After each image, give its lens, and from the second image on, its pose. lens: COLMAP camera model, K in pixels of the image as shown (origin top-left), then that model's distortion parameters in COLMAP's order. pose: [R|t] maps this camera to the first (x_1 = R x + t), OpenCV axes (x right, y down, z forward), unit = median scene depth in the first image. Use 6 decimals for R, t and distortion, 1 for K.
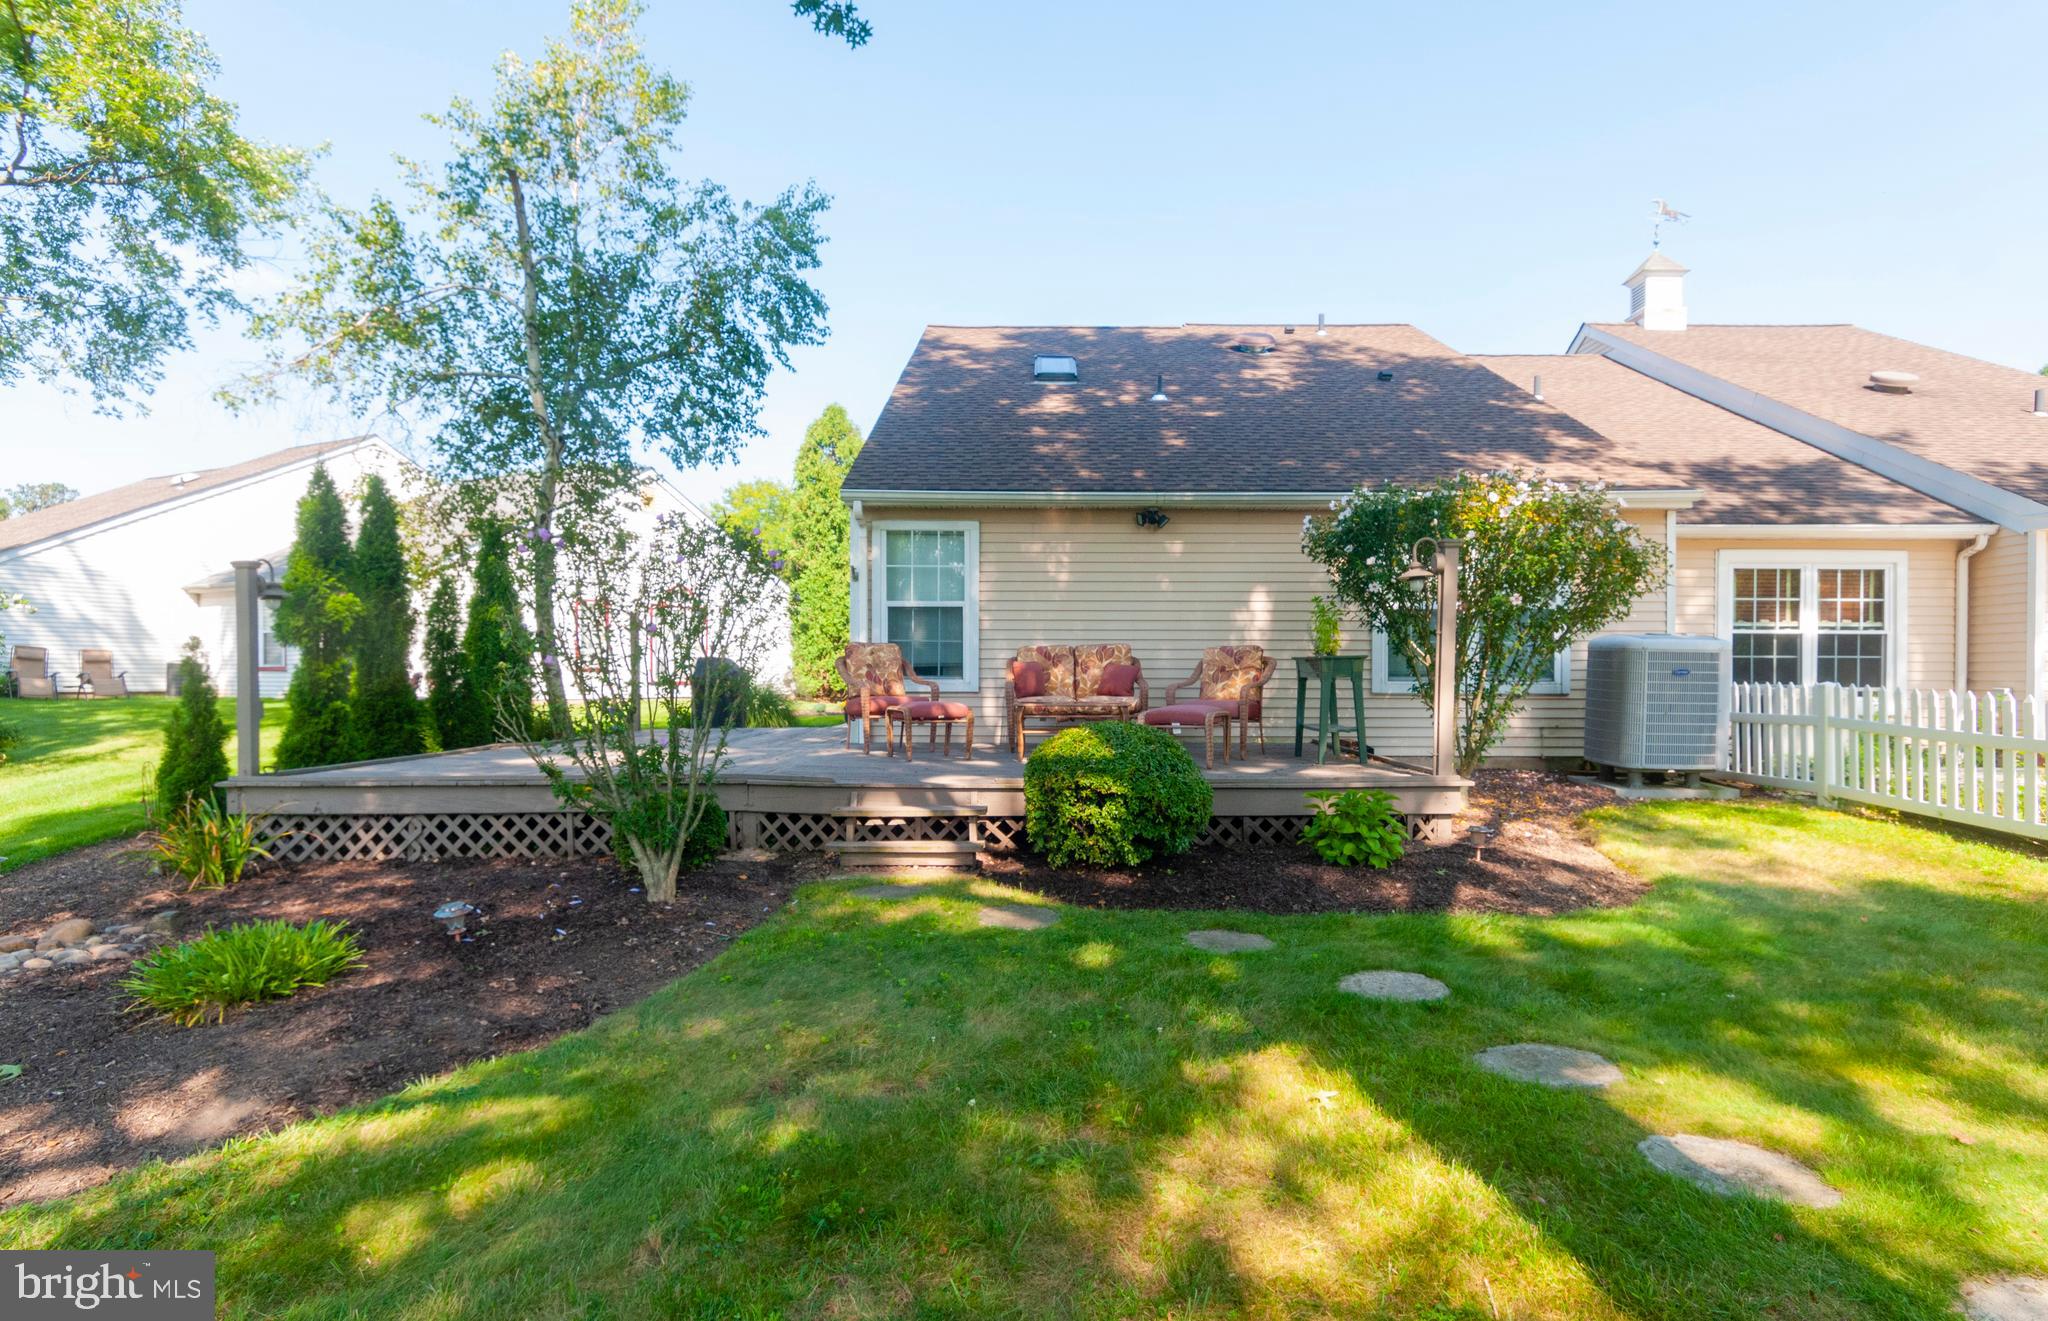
lens RADIAL K [[1136.5, 0, 1024.0], [0, 1136.5, 660.5], [0, 0, 1]] dist [0.002327, 0.000311]
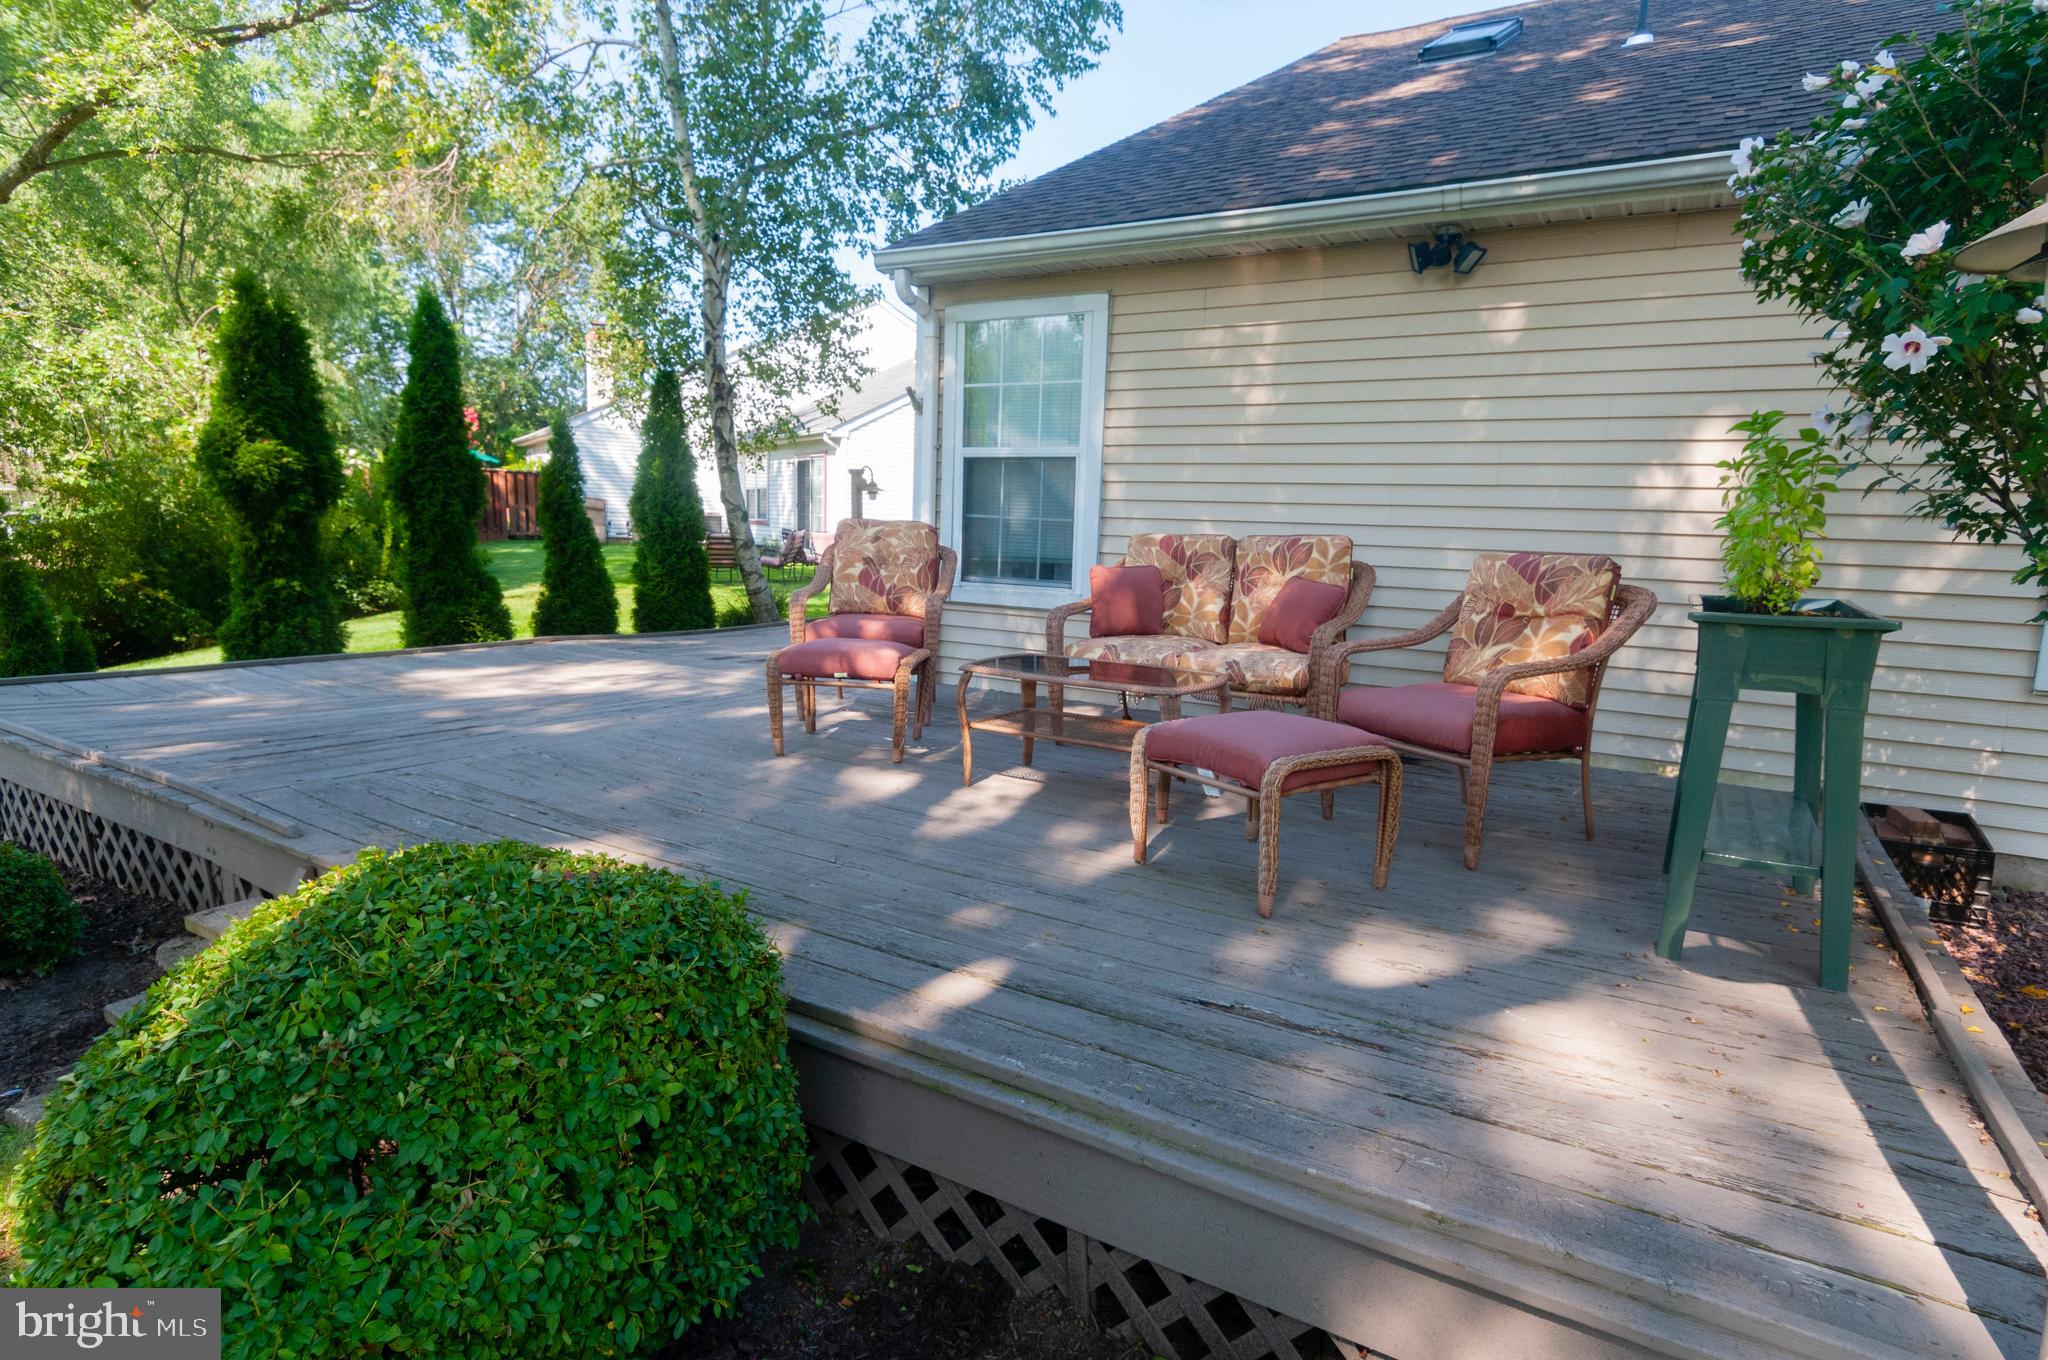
lens RADIAL K [[1058.4, 0, 1045.8], [0, 1058.4, 689.8], [0, 0, 1]] dist [0.001471, 0.000305]
pose [[0.856956, 0.106304, -0.504307, 0.219414], [-0.025602, 0.986070, 0.164351, -0.021452], [0.514753, -0.127930, 0.847740, 0.581013]]
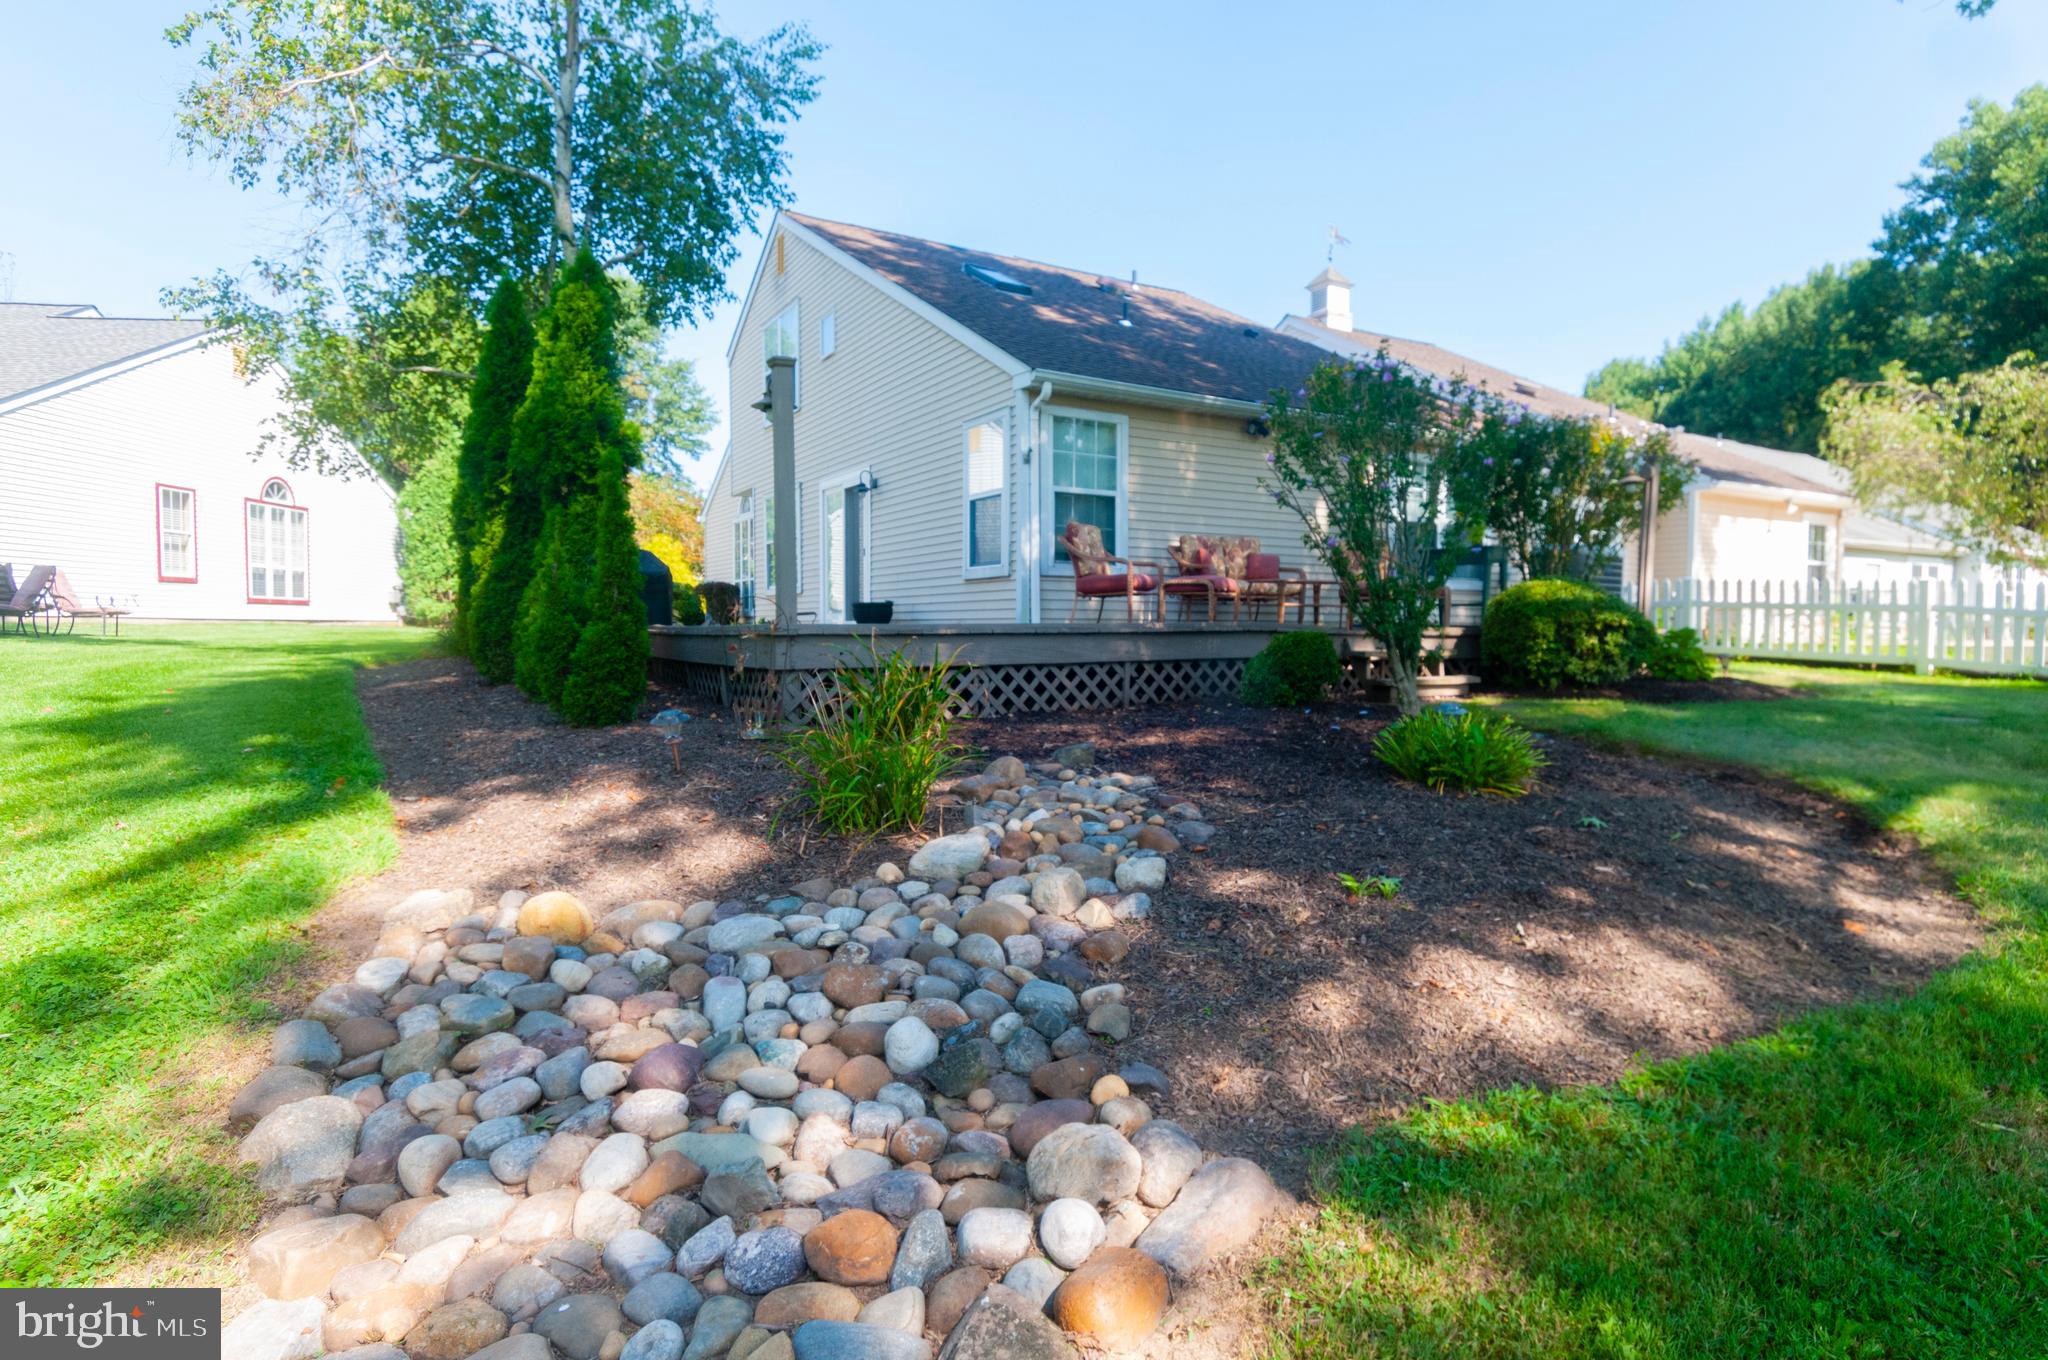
lens RADIAL K [[1088.9, 0, 1083.5], [0, 1088.9, 670.3], [0, 0, 1]] dist [-0.000771, 0.009059]
pose [[0.857332, -0.019115, 0.514410, -0.645502], [-0.008655, 0.998634, 0.051533, 0.066218], [-0.514692, -0.048634, 0.855995, 0.154620]]
